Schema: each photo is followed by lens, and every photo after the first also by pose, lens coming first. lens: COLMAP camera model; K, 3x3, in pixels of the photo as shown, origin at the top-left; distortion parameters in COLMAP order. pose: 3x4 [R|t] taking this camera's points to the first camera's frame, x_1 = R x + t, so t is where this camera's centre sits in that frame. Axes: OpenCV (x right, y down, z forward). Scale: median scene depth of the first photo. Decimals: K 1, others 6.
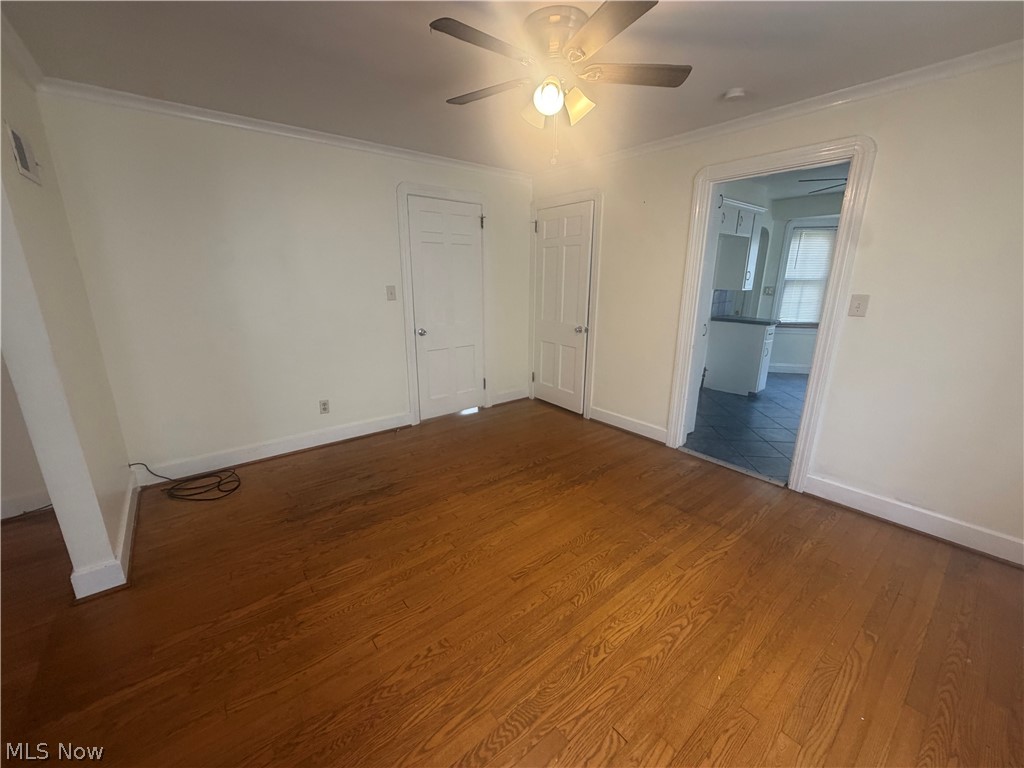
lens RADIAL K [[410.0, 0, 506.8], [0, 410.0, 390.6], [0, 0, 1]] dist [0.014182, 0.000026]
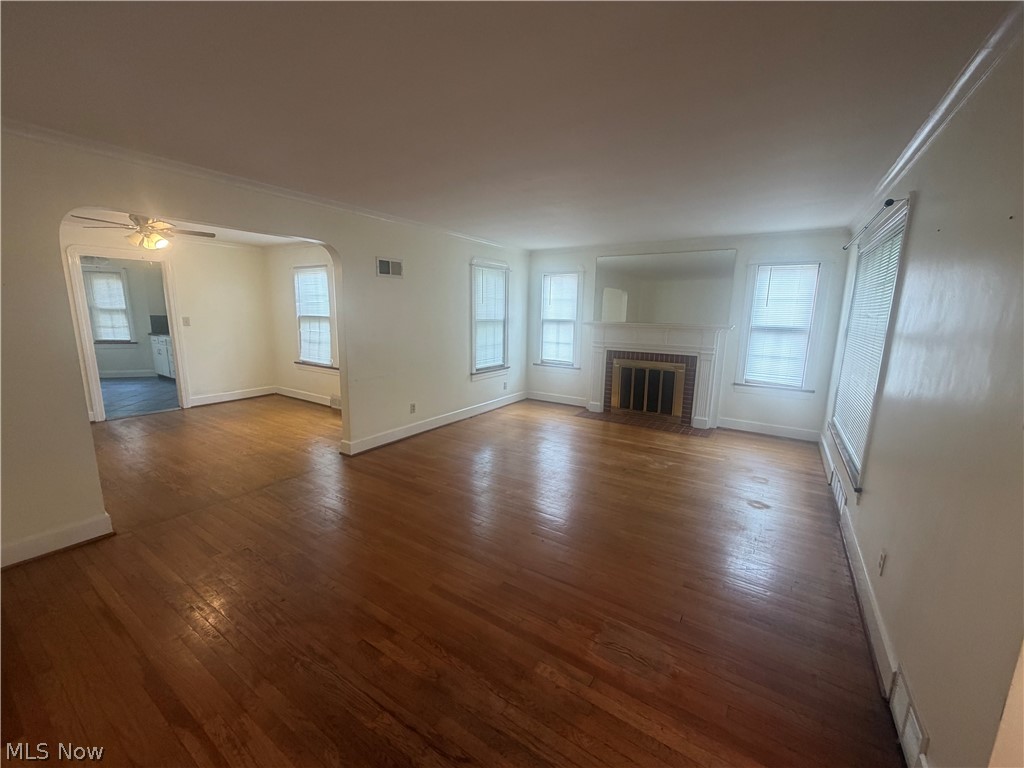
lens RADIAL K [[410.0, 0, 508.8], [0, 410.0, 385.1], [0, 0, 1]] dist [0.014182, 0.000026]
pose [[-0.317193, -0.168289, 0.933310, -2.530250], [0.251667, 0.933908, 0.253928, 0.001617], [-0.914359, 0.315428, -0.253877, -0.055003]]
